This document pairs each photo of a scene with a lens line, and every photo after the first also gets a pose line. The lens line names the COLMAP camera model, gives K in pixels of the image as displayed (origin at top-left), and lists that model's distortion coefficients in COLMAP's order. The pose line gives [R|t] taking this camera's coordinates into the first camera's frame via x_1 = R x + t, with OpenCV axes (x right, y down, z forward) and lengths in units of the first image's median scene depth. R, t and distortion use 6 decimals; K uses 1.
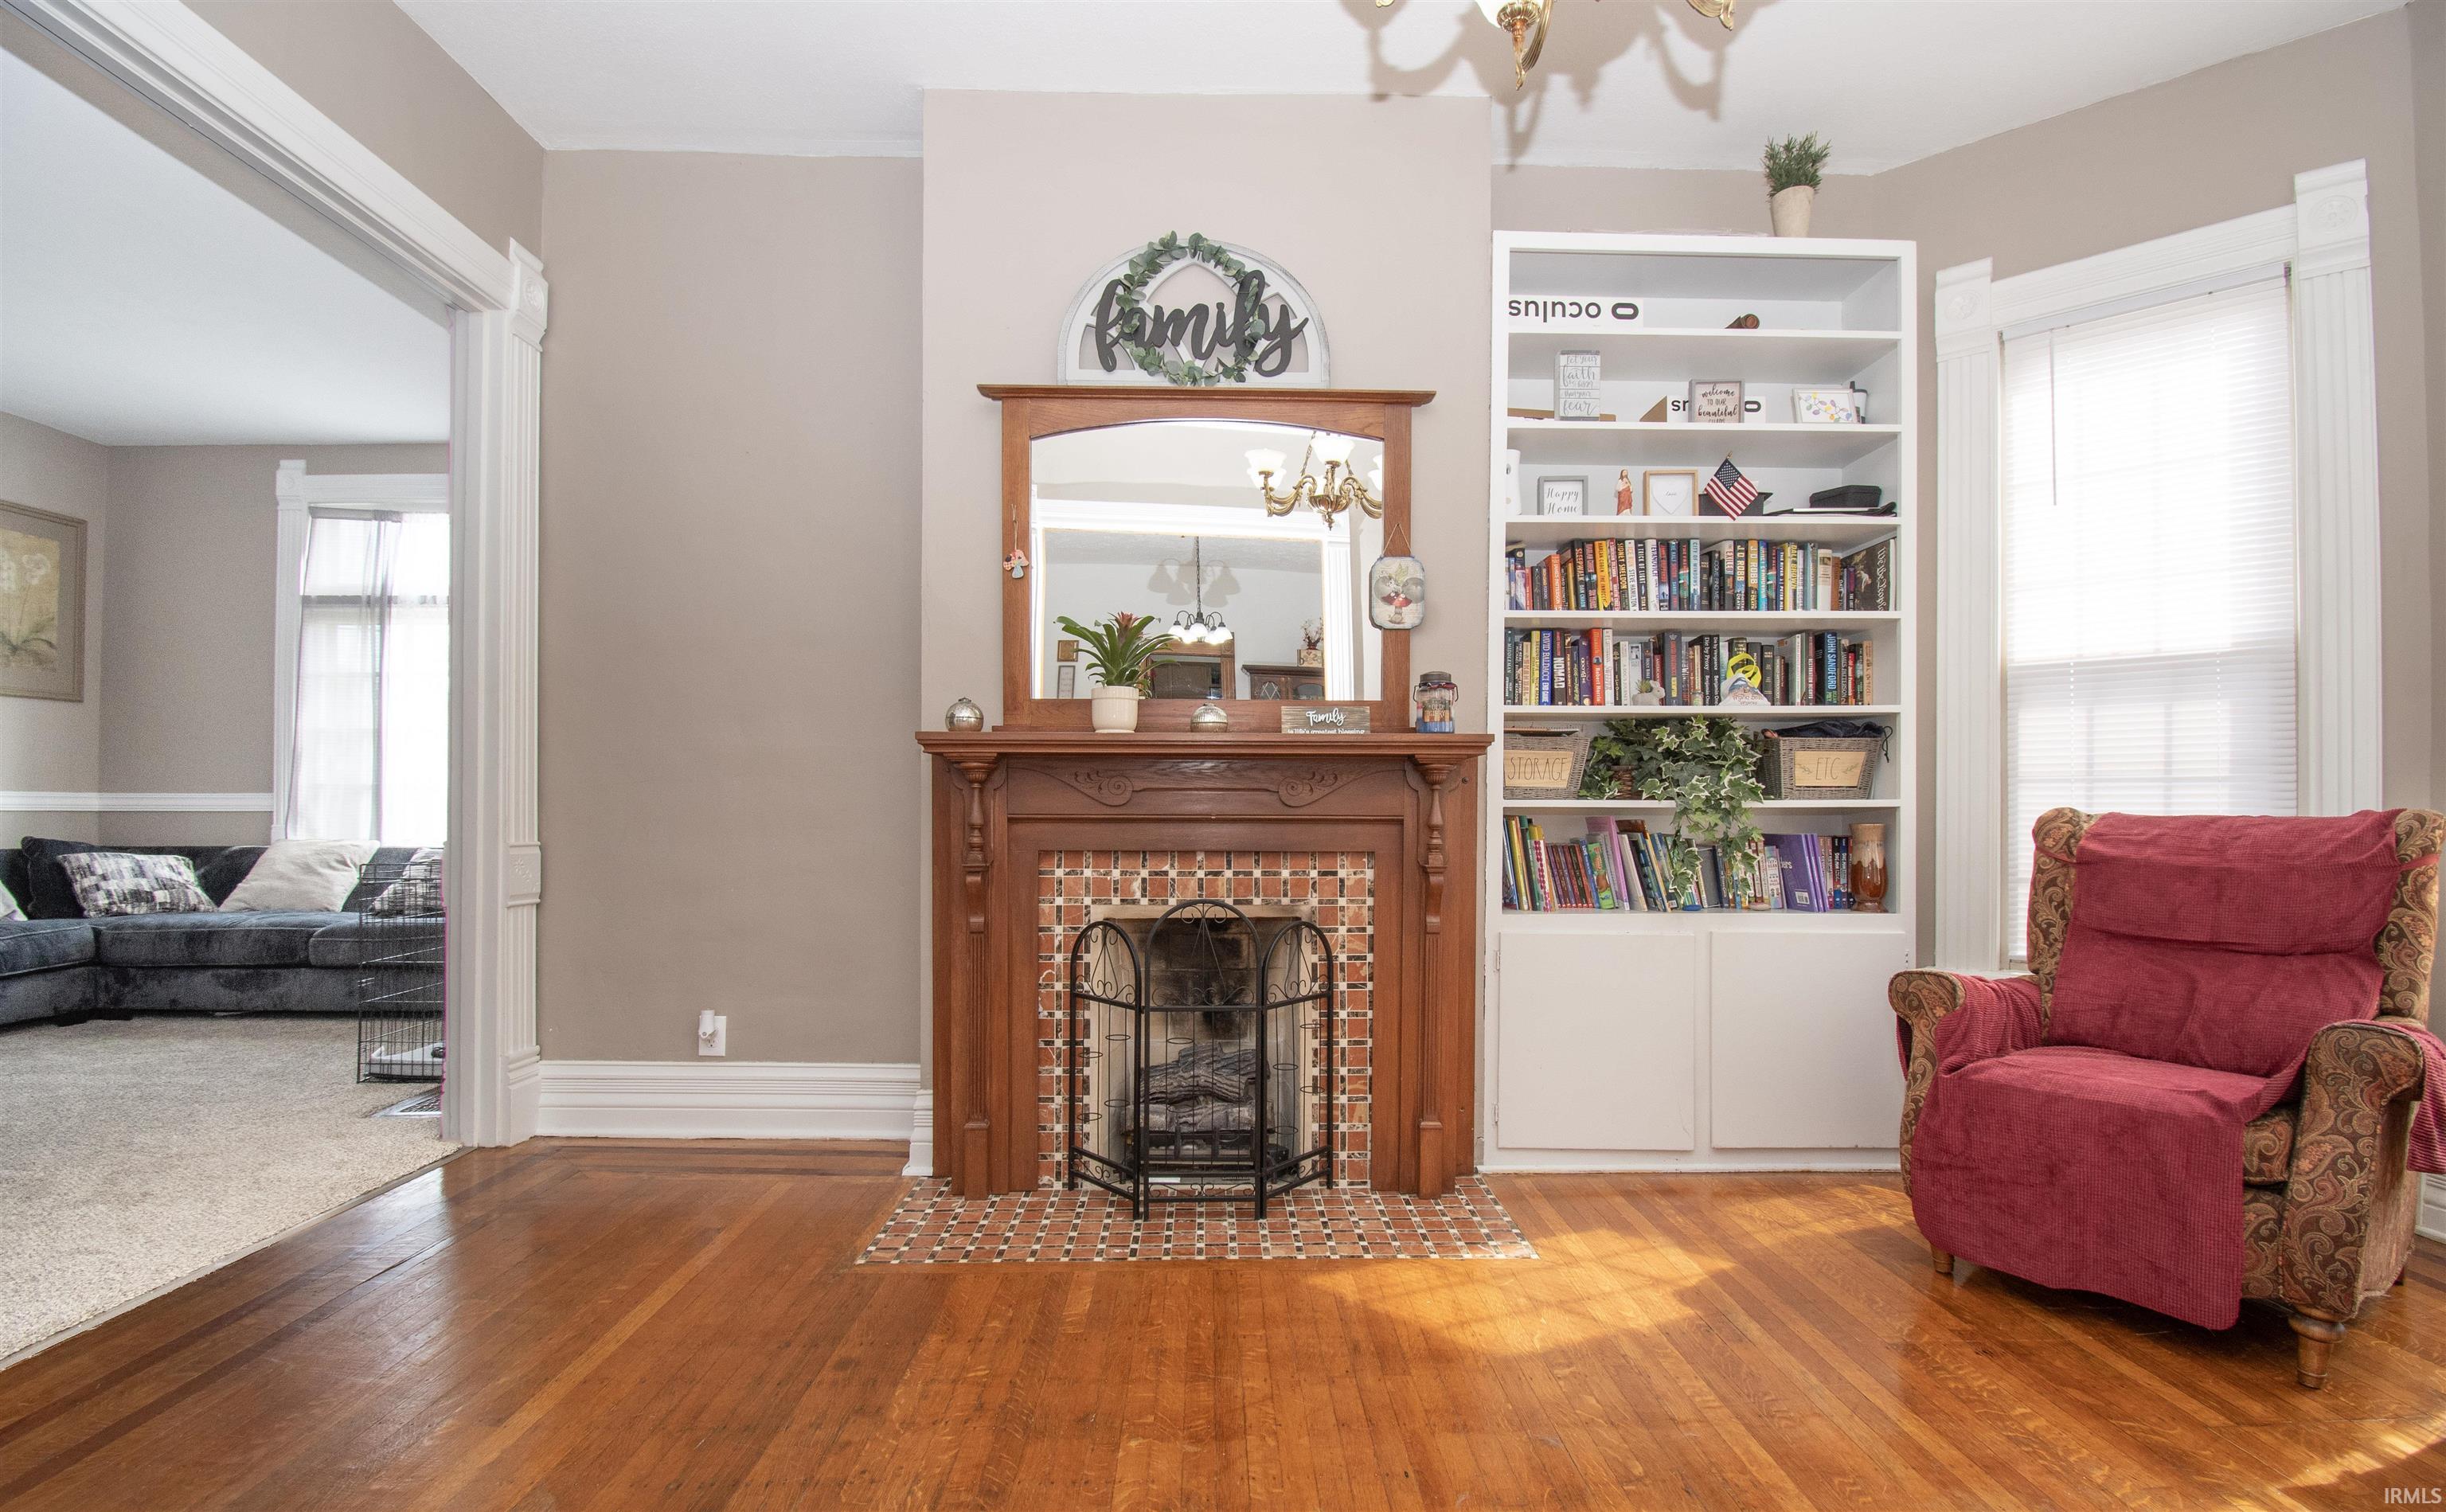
lens RADIAL K [[1040.8, 0, 1202.3], [0, 1040.8, 802.0], [0, 0, 1]] dist [-0.004992, -0.002362]
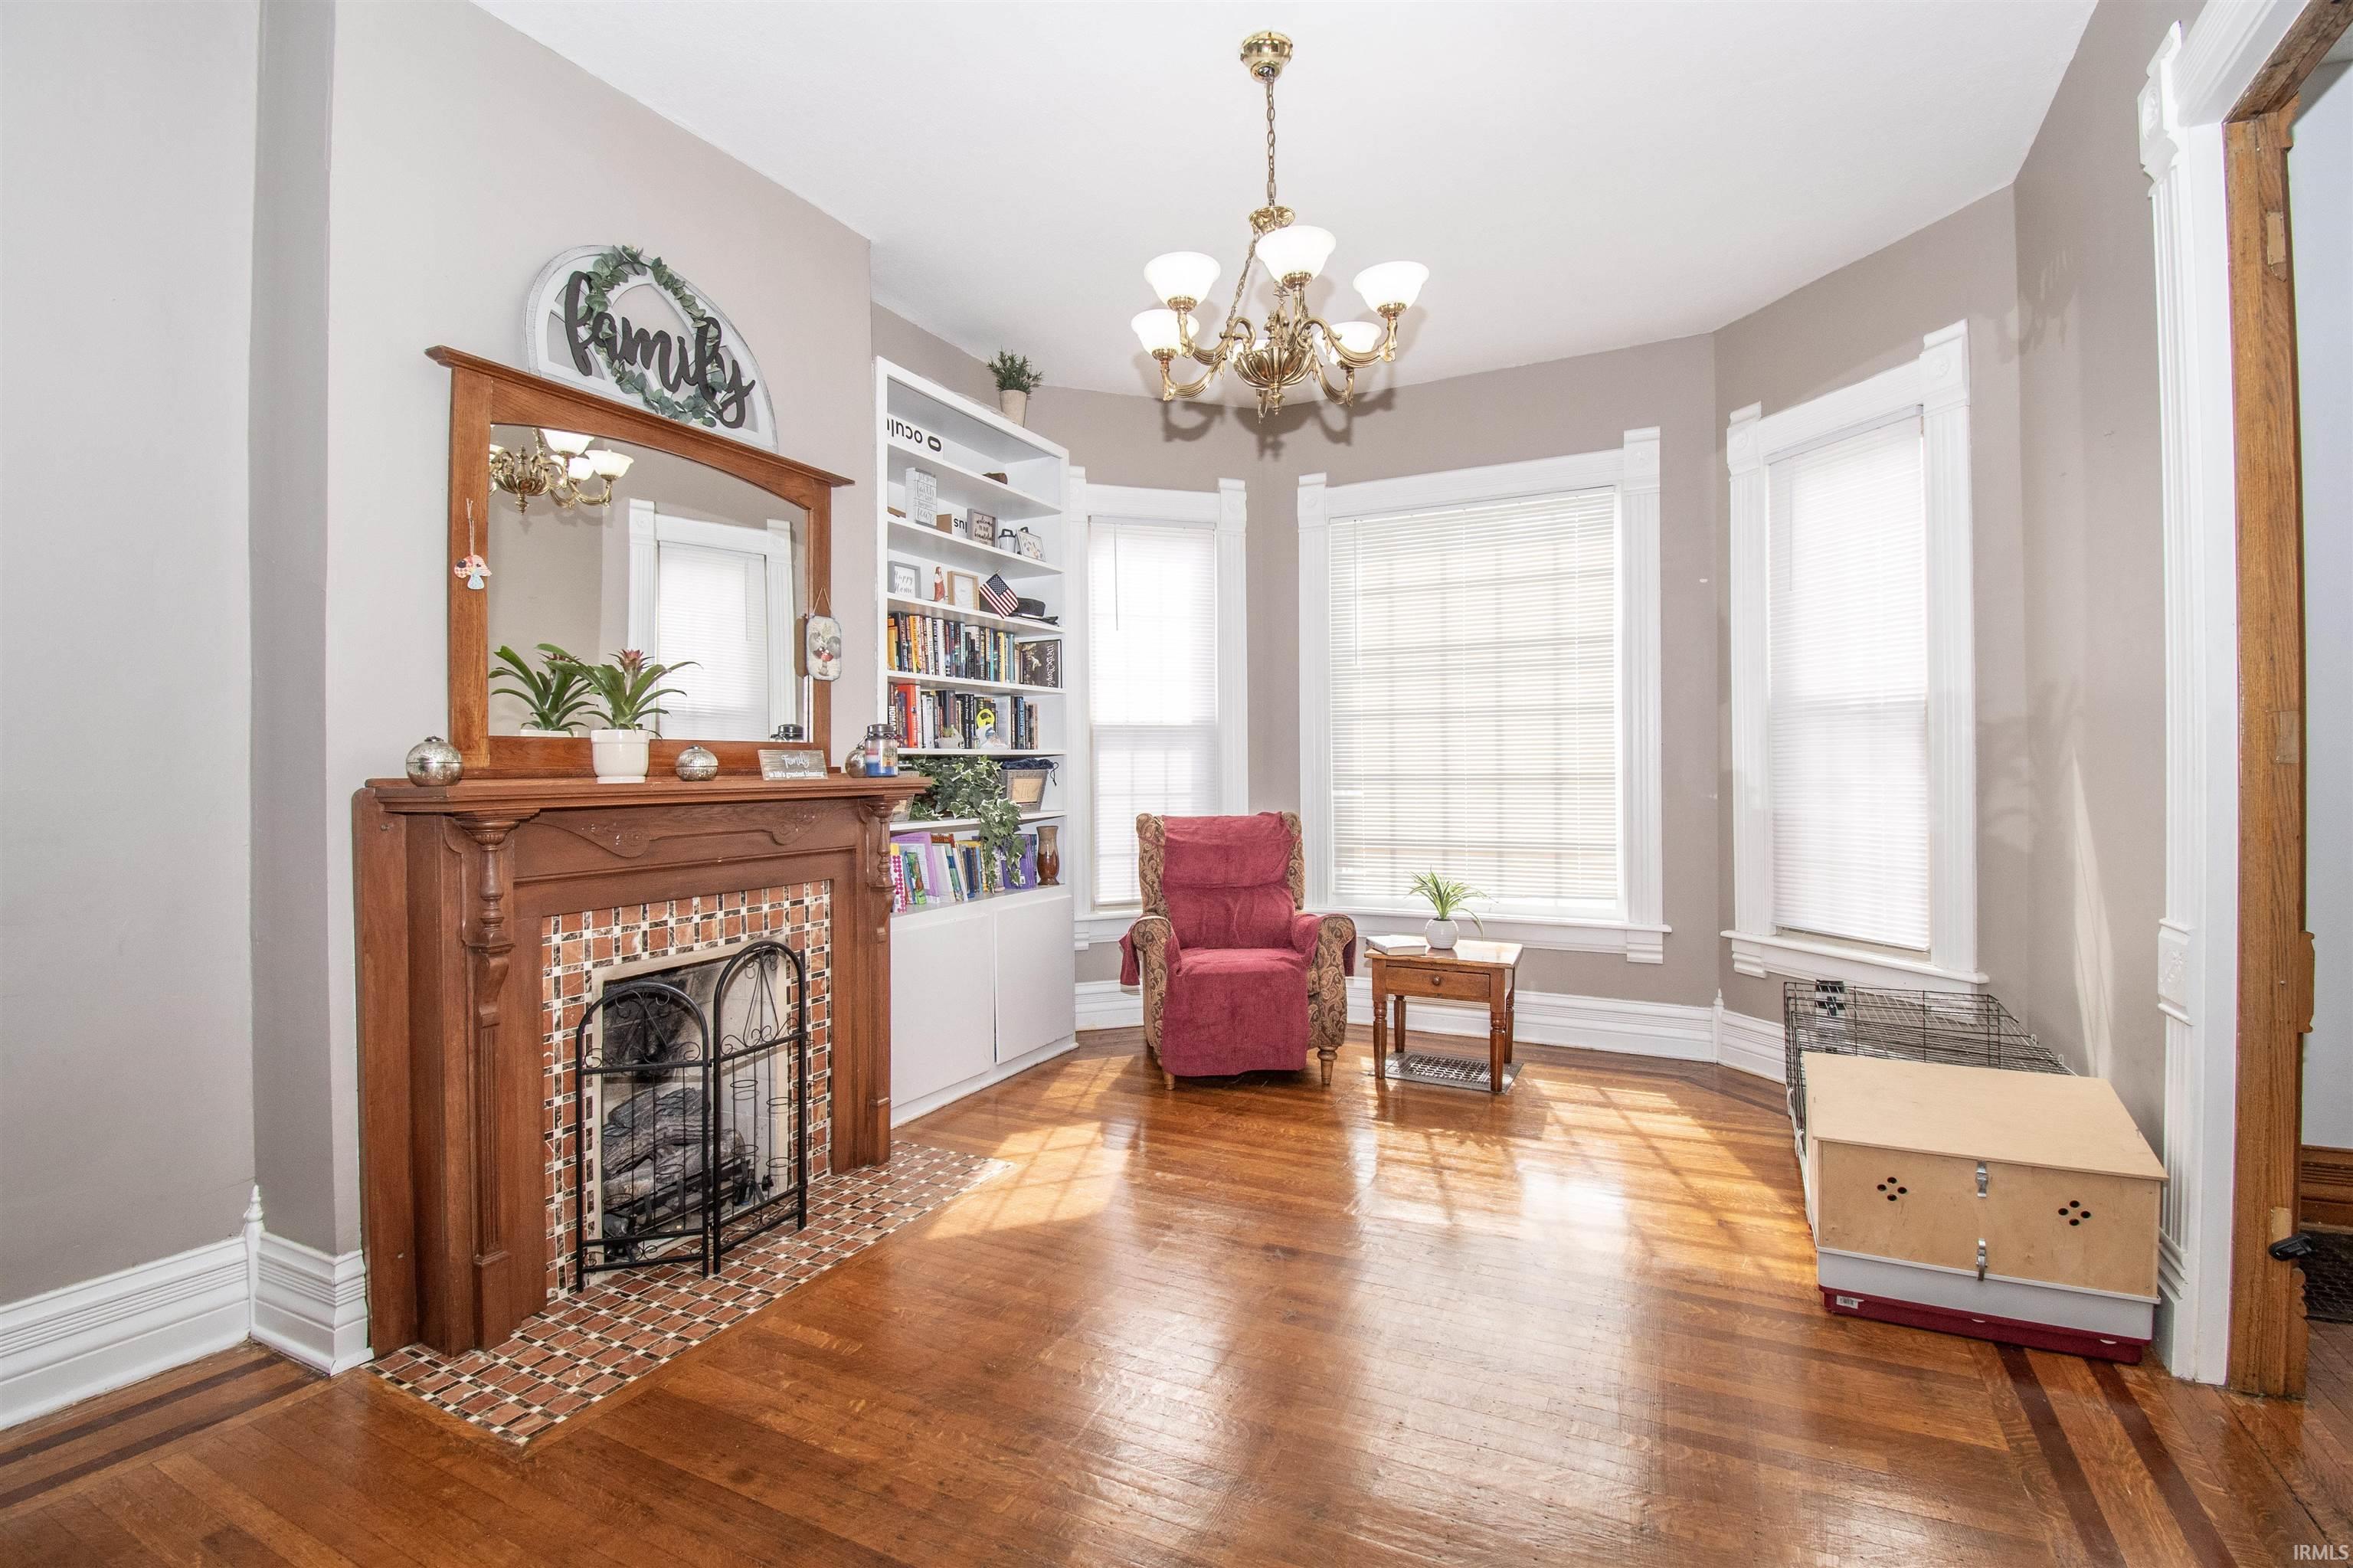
lens RADIAL K [[1024.3, 0, 1177.5], [0, 1024.3, 773.3], [0, 0, 1]] dist [-0.020723, -0.001625]
pose [[0.482454, -0.009434, 0.875870, -0.613807], [0.008395, 0.999946, 0.006146, -0.069708], [-0.875881, 0.004387, 0.482507, 0.126645]]
